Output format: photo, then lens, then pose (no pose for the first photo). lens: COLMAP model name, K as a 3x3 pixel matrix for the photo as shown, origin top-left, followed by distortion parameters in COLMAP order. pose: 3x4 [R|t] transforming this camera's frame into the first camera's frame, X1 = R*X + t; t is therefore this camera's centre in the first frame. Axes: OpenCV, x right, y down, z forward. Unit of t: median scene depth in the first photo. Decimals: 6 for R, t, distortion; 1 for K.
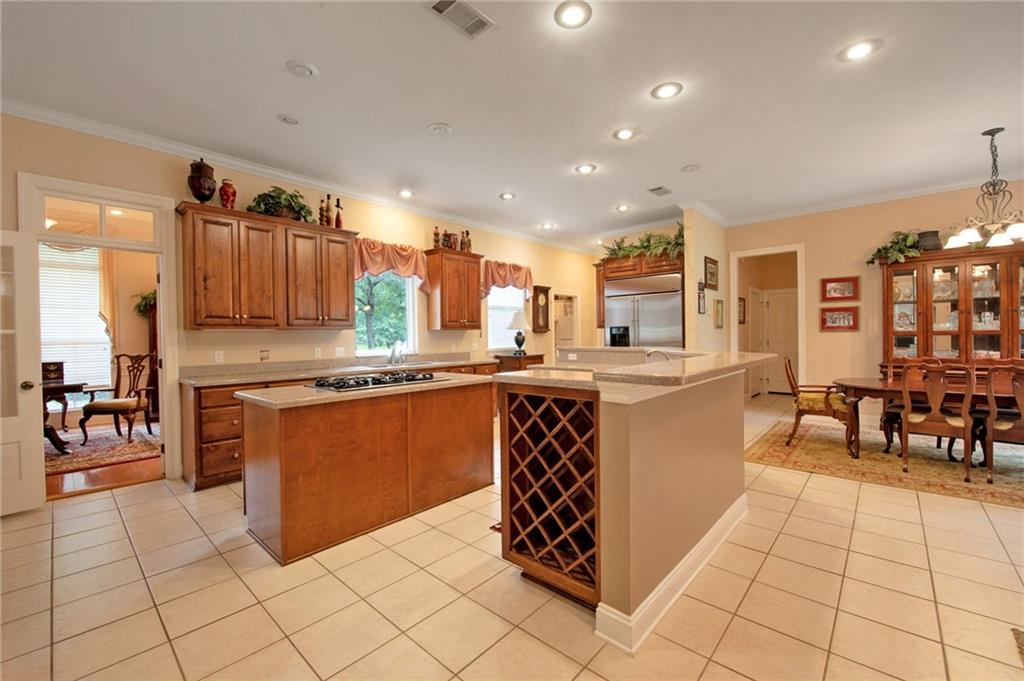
lens RADIAL K [[422.5, 0, 515.4], [0, 422.5, 346.5], [0, 0, 1]] dist [-0.002499, -0.001738]
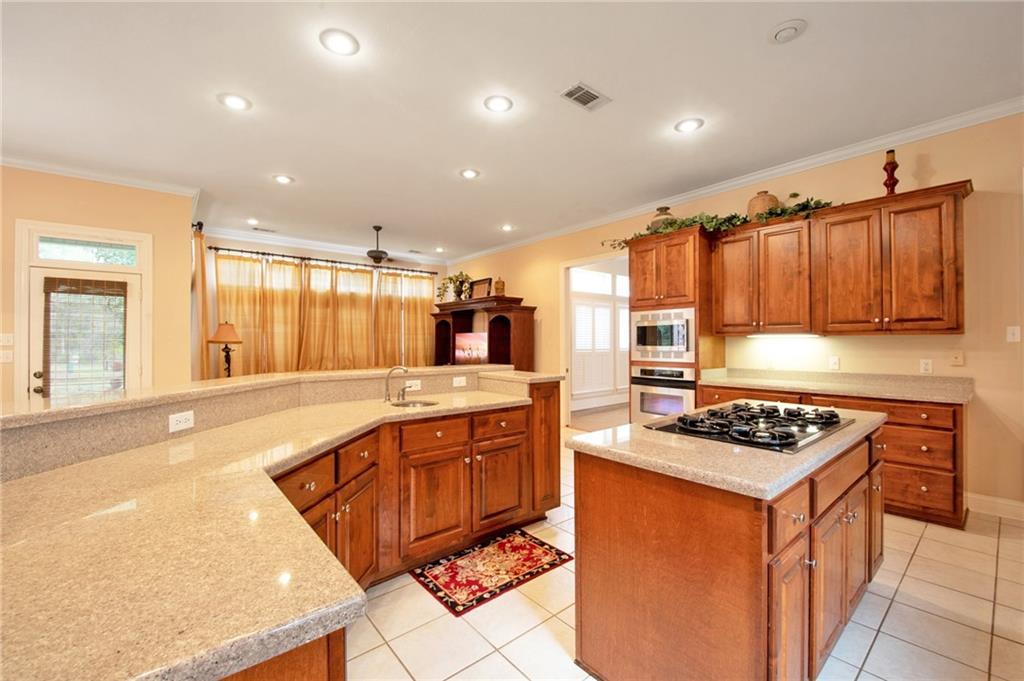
lens RADIAL K [[422.5, 0, 511.0], [0, 422.5, 337.4], [0, 0, 1]] dist [-0.002499, -0.001738]
pose [[-0.989480, 0.018483, 0.143485, -0.039309], [0.020730, 0.999685, 0.014183, -0.032250], [-0.143178, 0.017008, -0.989551, 0.922508]]
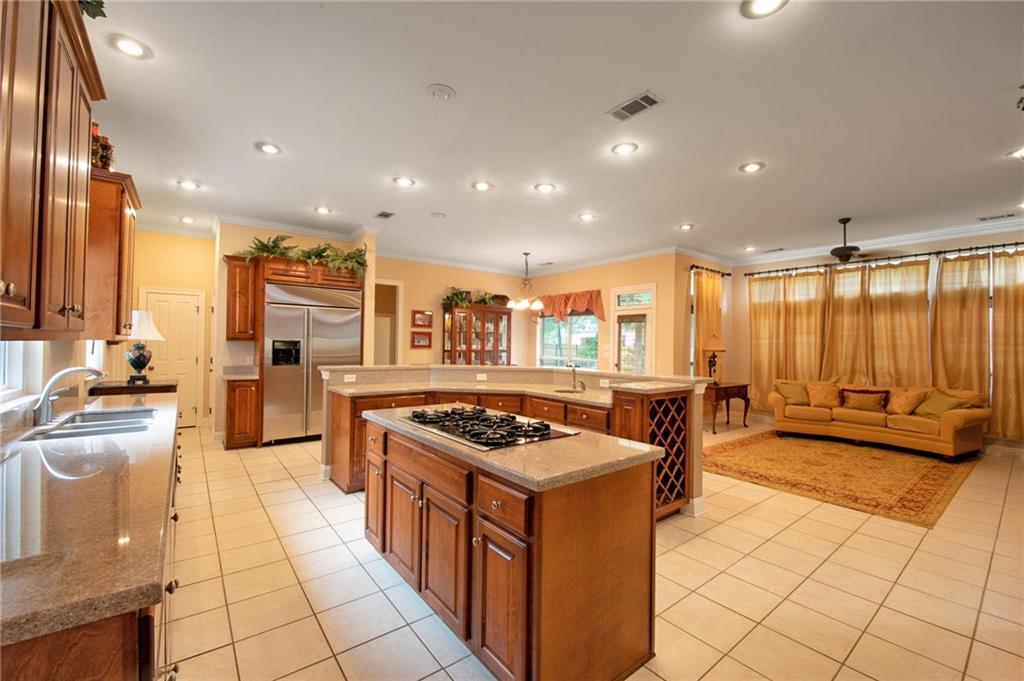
lens RADIAL K [[422.5, 0, 514.9], [0, 422.5, 338.3], [0, 0, 1]] dist [-0.002499, -0.001738]
pose [[0.161884, 0.030975, 0.986323, -0.572332], [0.008609, 0.999425, -0.032799, -0.022094], [-0.986772, 0.013801, 0.161525, 0.462309]]
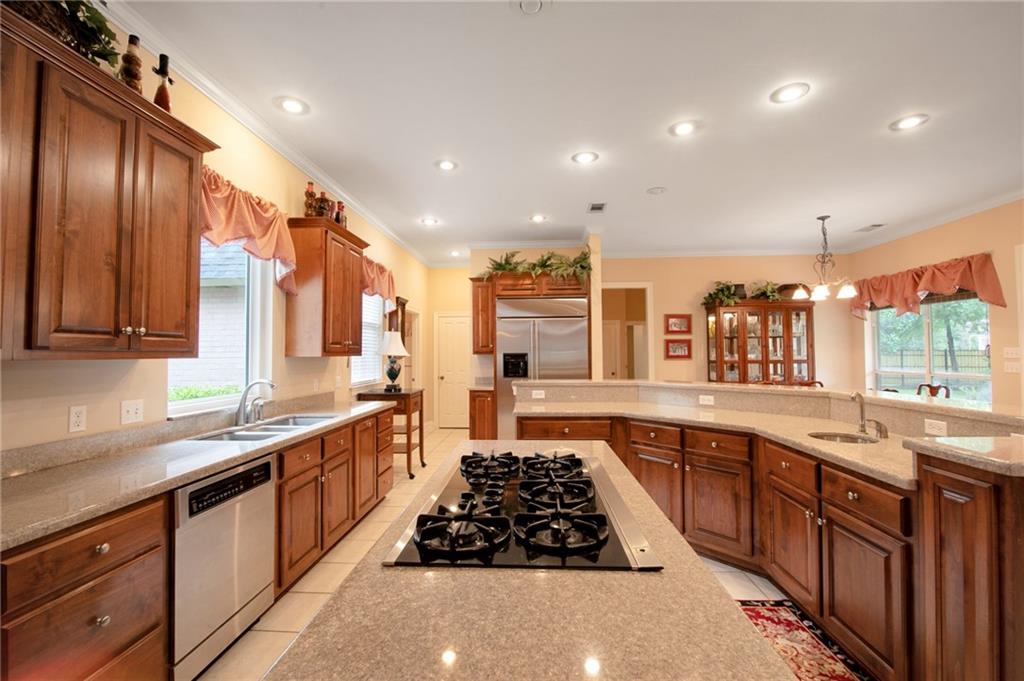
lens RADIAL K [[422.5, 0, 514.3], [0, 422.5, 339.2], [0, 0, 1]] dist [-0.002499, -0.001738]
pose [[0.771474, 0.030593, 0.635525, -0.338059], [0.012091, 0.997958, -0.062717, -0.024256], [-0.636146, 0.056068, 0.769529, 0.379153]]
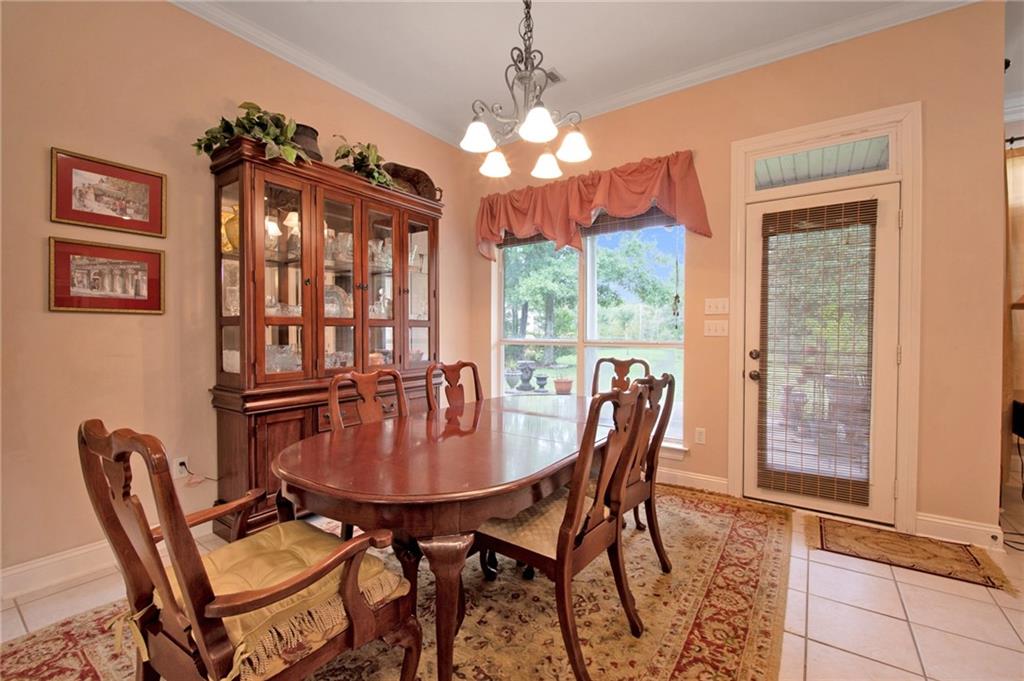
lens RADIAL K [[422.5, 0, 508.2], [0, 422.5, 337.8], [0, 0, 1]] dist [-0.002499, -0.001738]
pose [[-0.121942, 0.002020, 0.992535, 0.364677], [0.025959, 0.999662, 0.001154, -0.005035], [-0.992198, 0.025906, -0.121953, 0.703360]]
